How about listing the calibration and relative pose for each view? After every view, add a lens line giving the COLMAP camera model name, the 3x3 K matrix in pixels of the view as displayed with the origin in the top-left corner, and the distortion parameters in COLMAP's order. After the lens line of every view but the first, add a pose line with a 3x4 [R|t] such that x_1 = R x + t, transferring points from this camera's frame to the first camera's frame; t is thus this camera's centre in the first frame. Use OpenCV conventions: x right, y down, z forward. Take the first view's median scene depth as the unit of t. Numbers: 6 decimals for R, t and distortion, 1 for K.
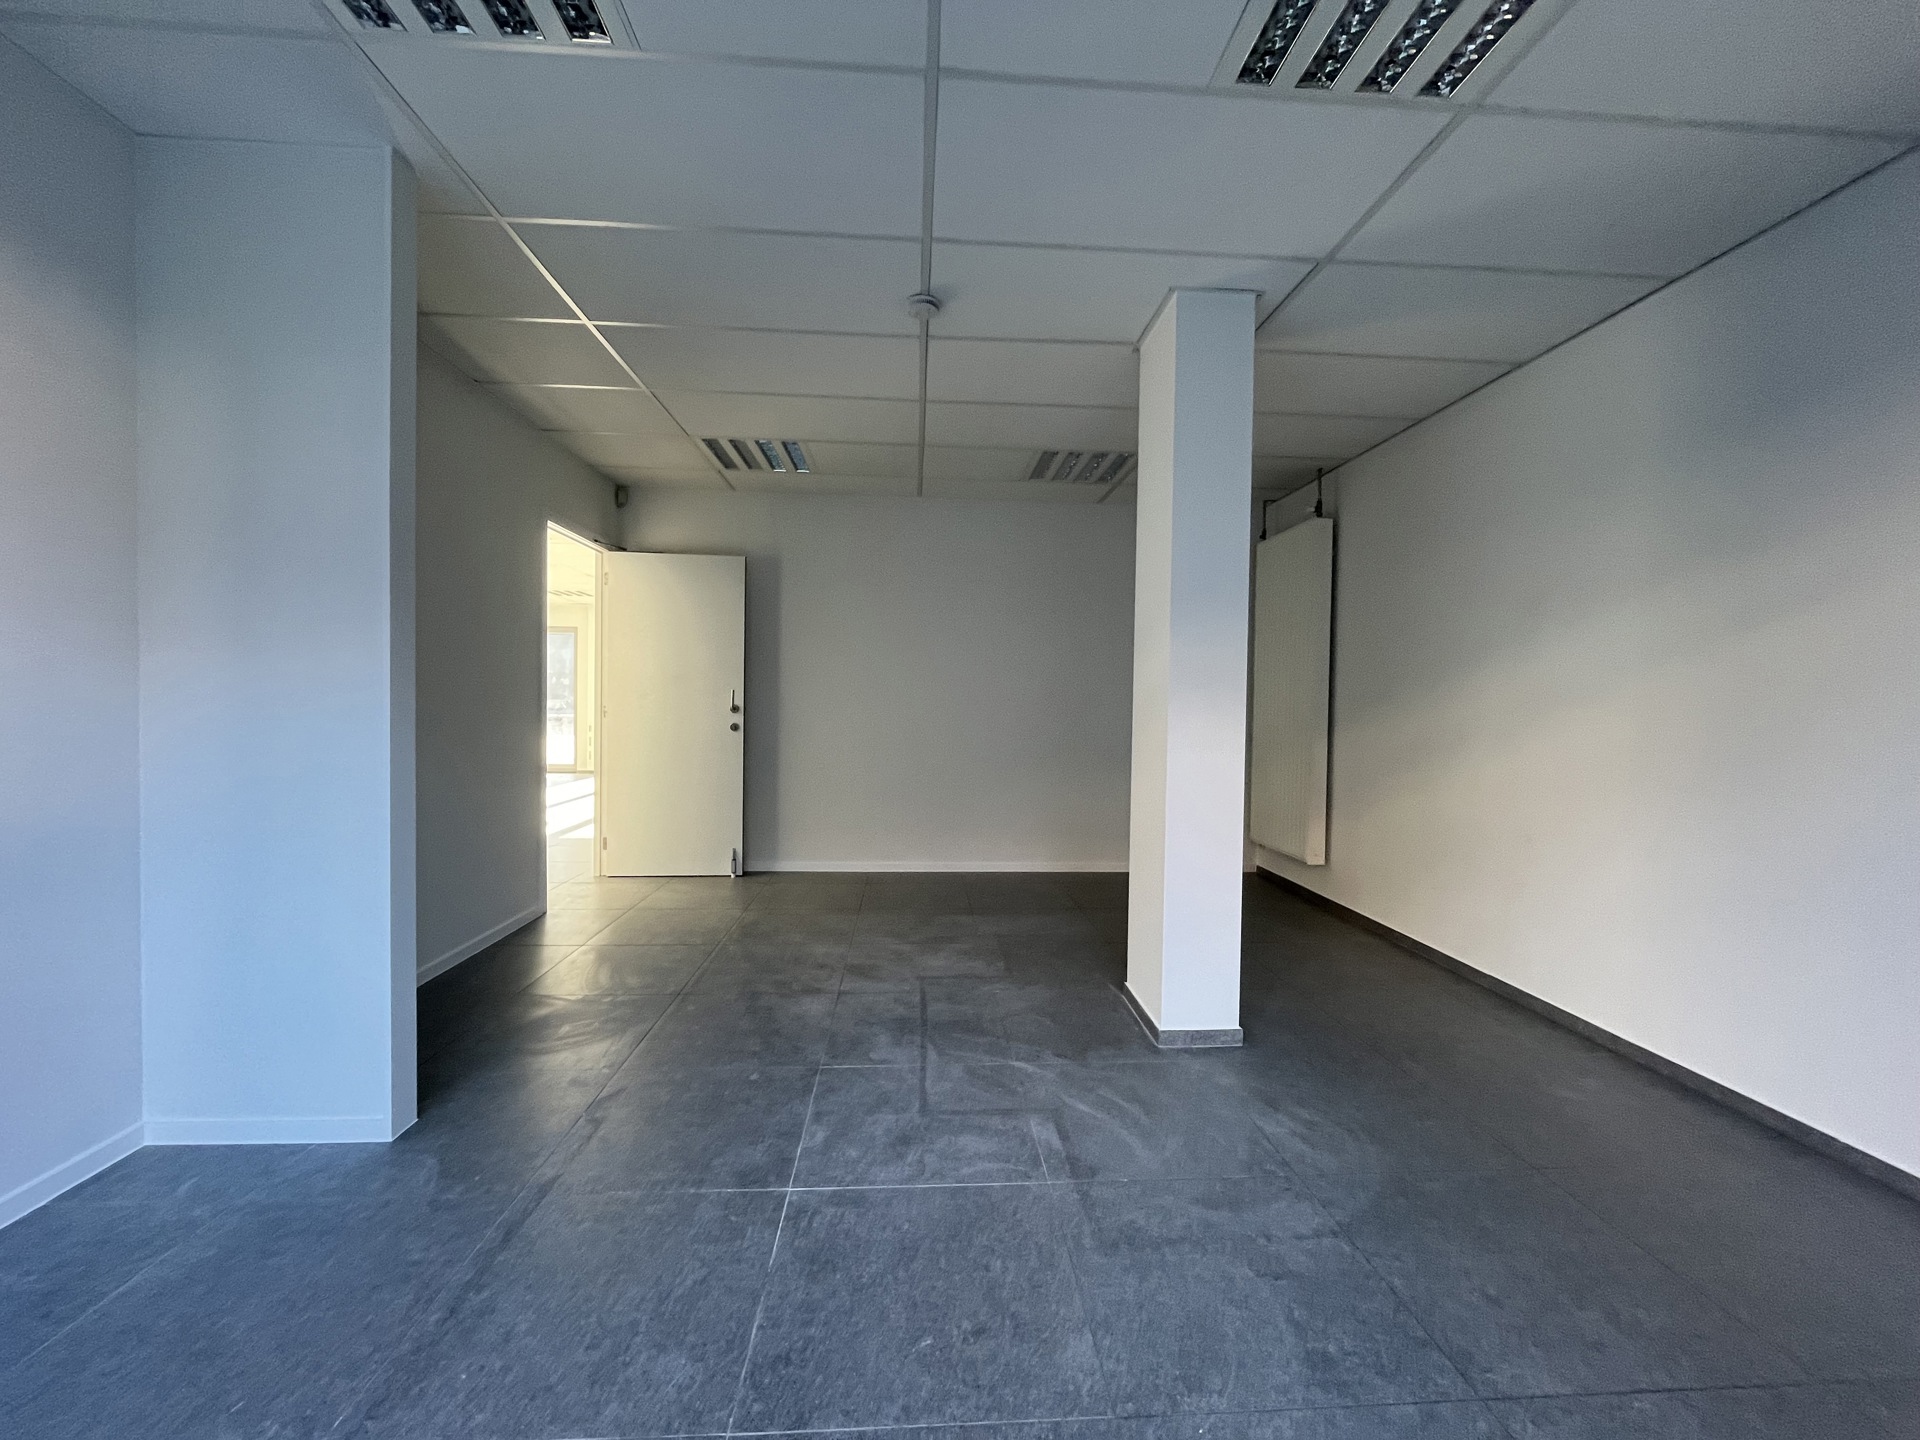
lens RADIAL K [[772.0, 0, 967.6], [0, 772.0, 719.7], [0, 0, 1]] dist [-0.001283, 0.000040]
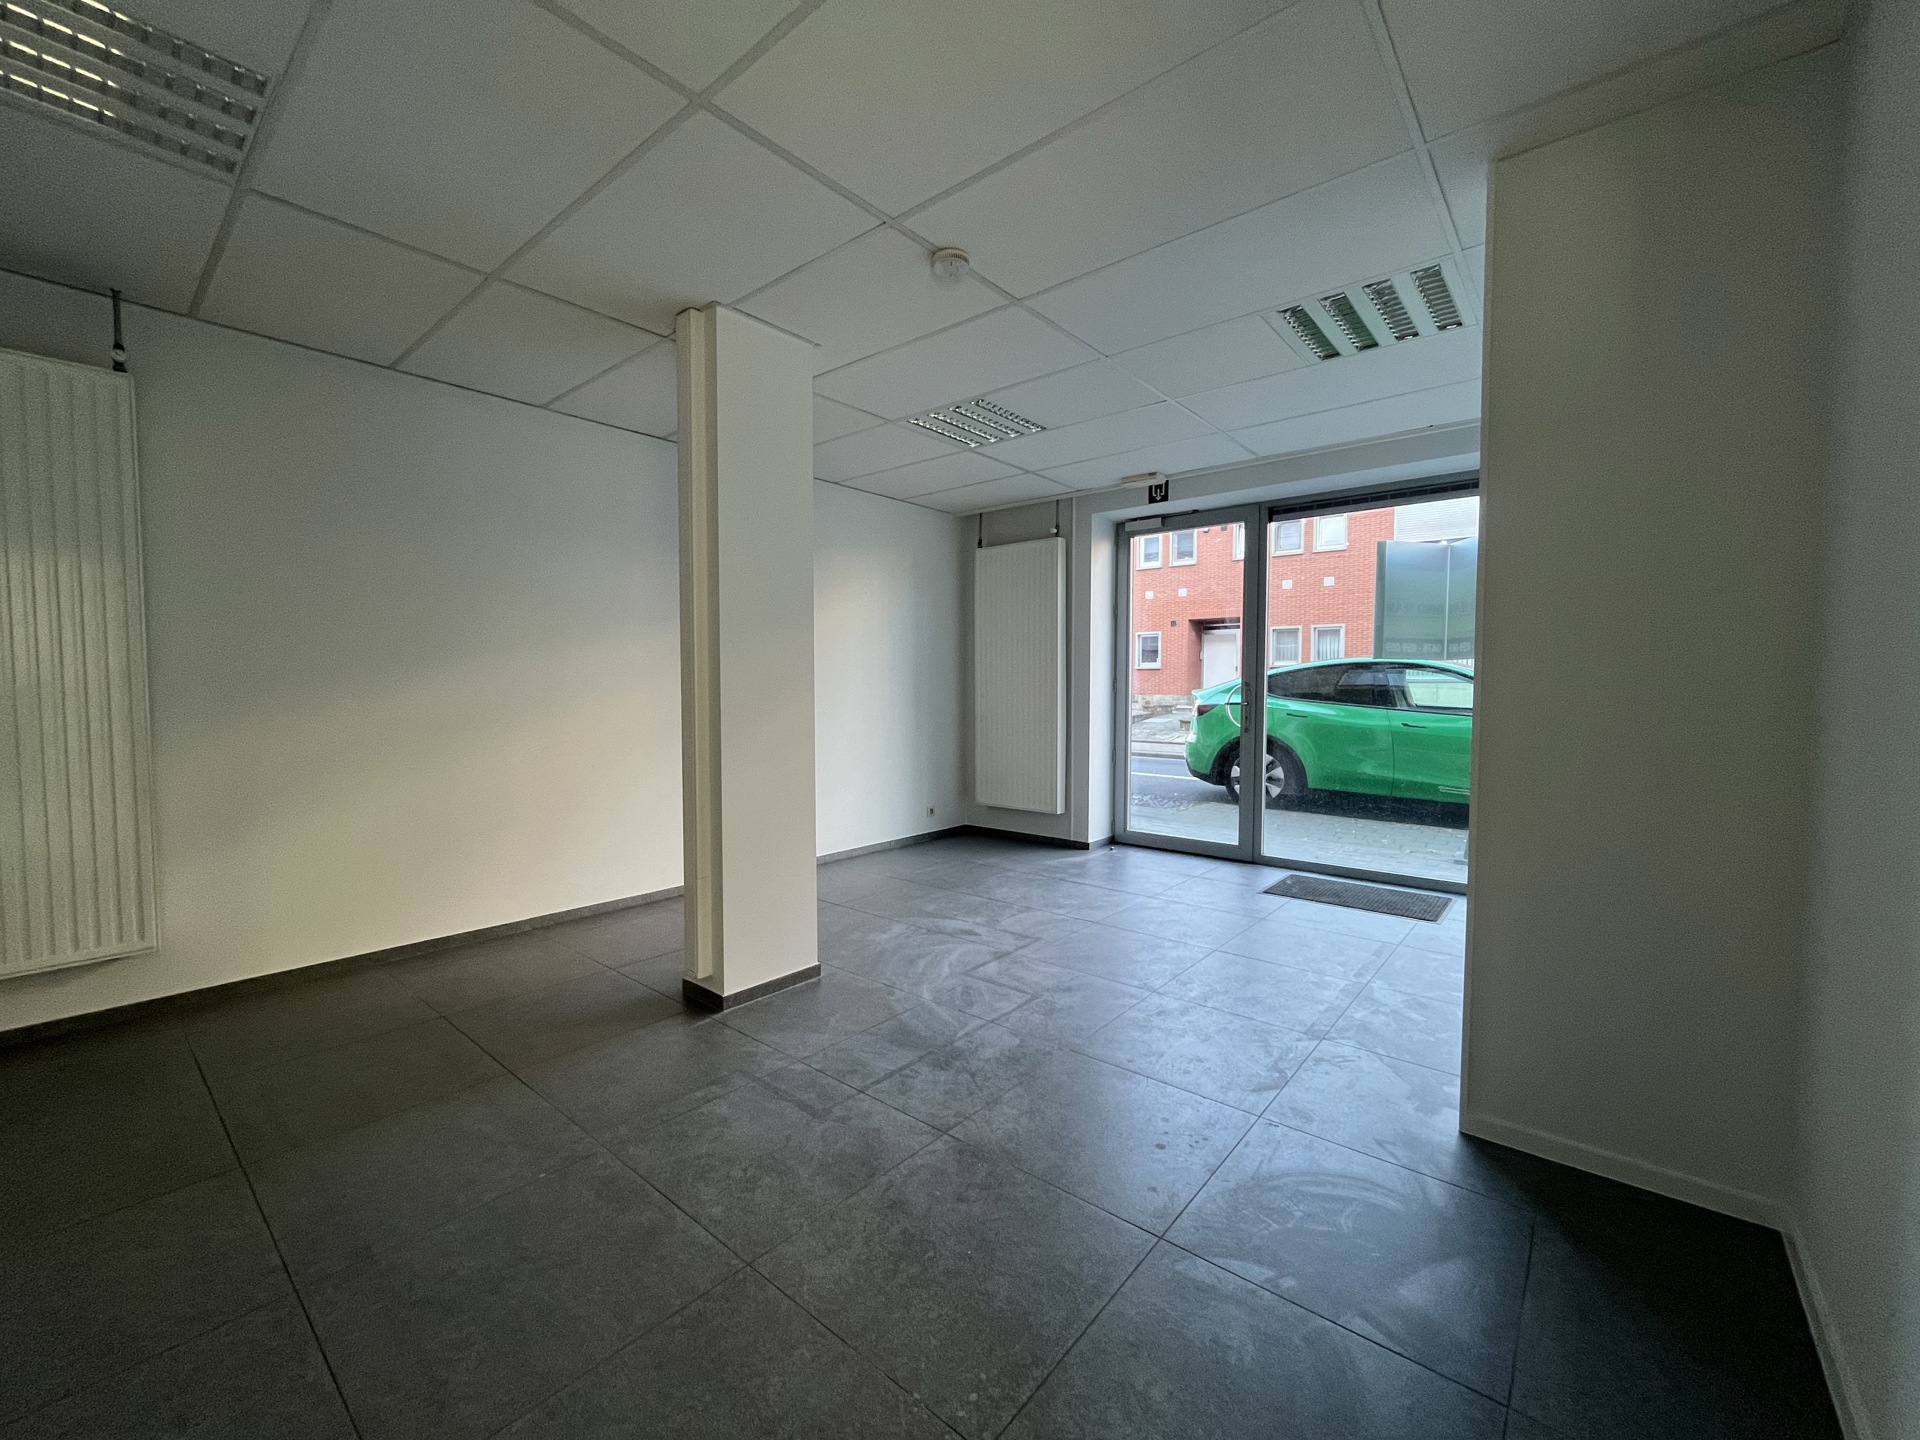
lens RADIAL K [[772.0, 0, 962.6], [0, 772.0, 719.6], [0, 0, 1]] dist [-0.001283, 0.000040]
pose [[-0.719197, -0.048637, 0.693102, -0.749886], [0.001981, 0.997399, 0.072046, -0.067198], [-0.694803, 0.053188, -0.717230, 1.733905]]
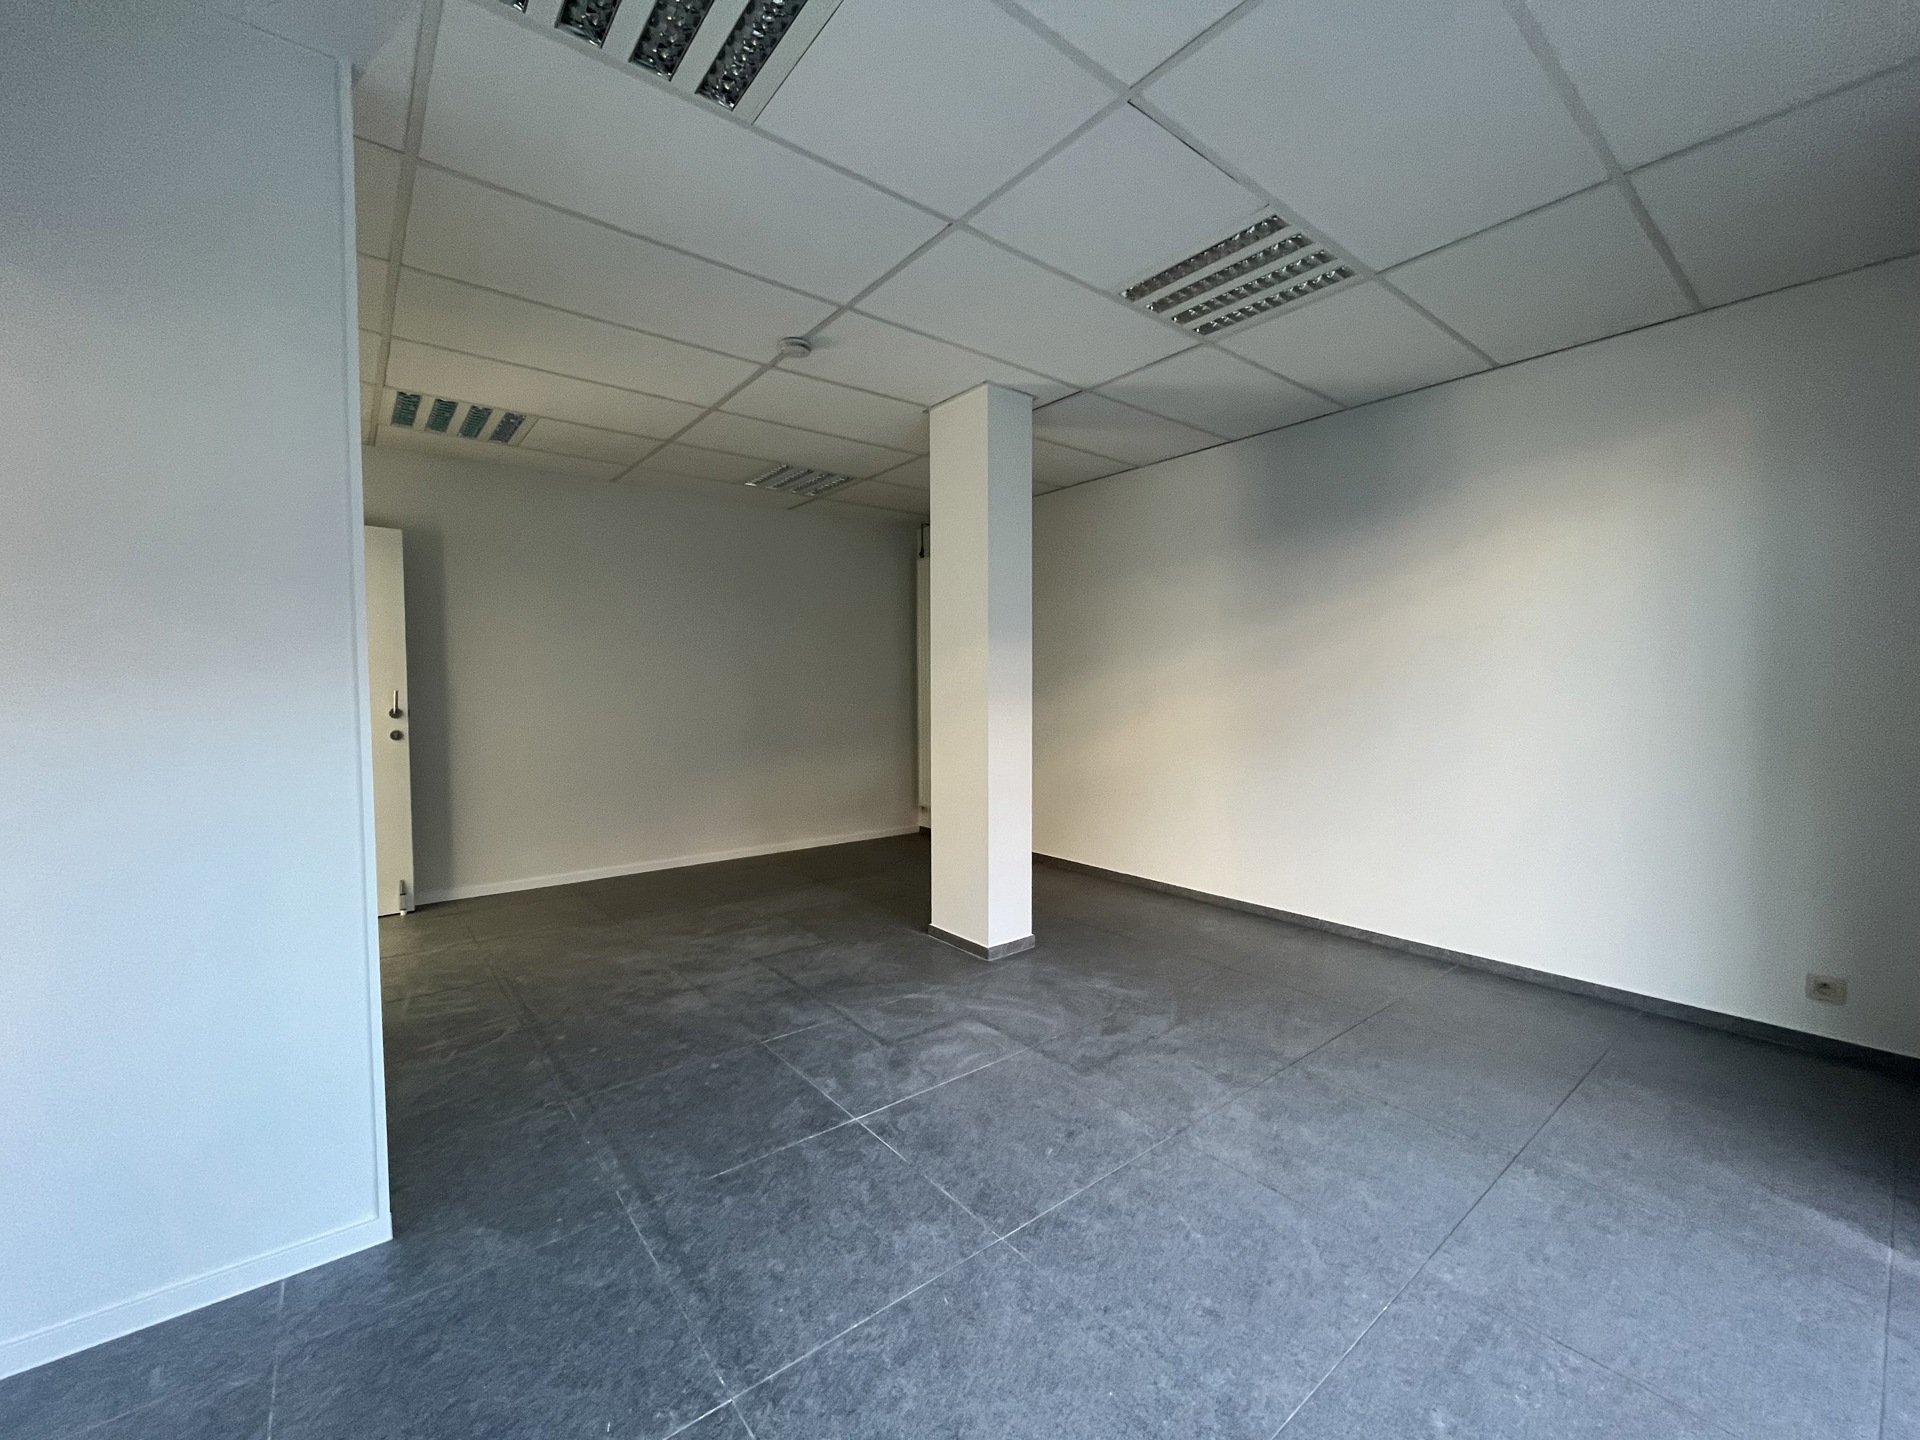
lens RADIAL K [[772.0, 0, 961.7], [0, 772.0, 719.7], [0, 0, 1]] dist [-0.001283, 0.000040]
pose [[0.820141, -0.044326, 0.570443, -0.535777], [0.029768, 0.998950, 0.034824, -0.035301], [-0.571387, -0.011580, 0.820599, -0.051723]]
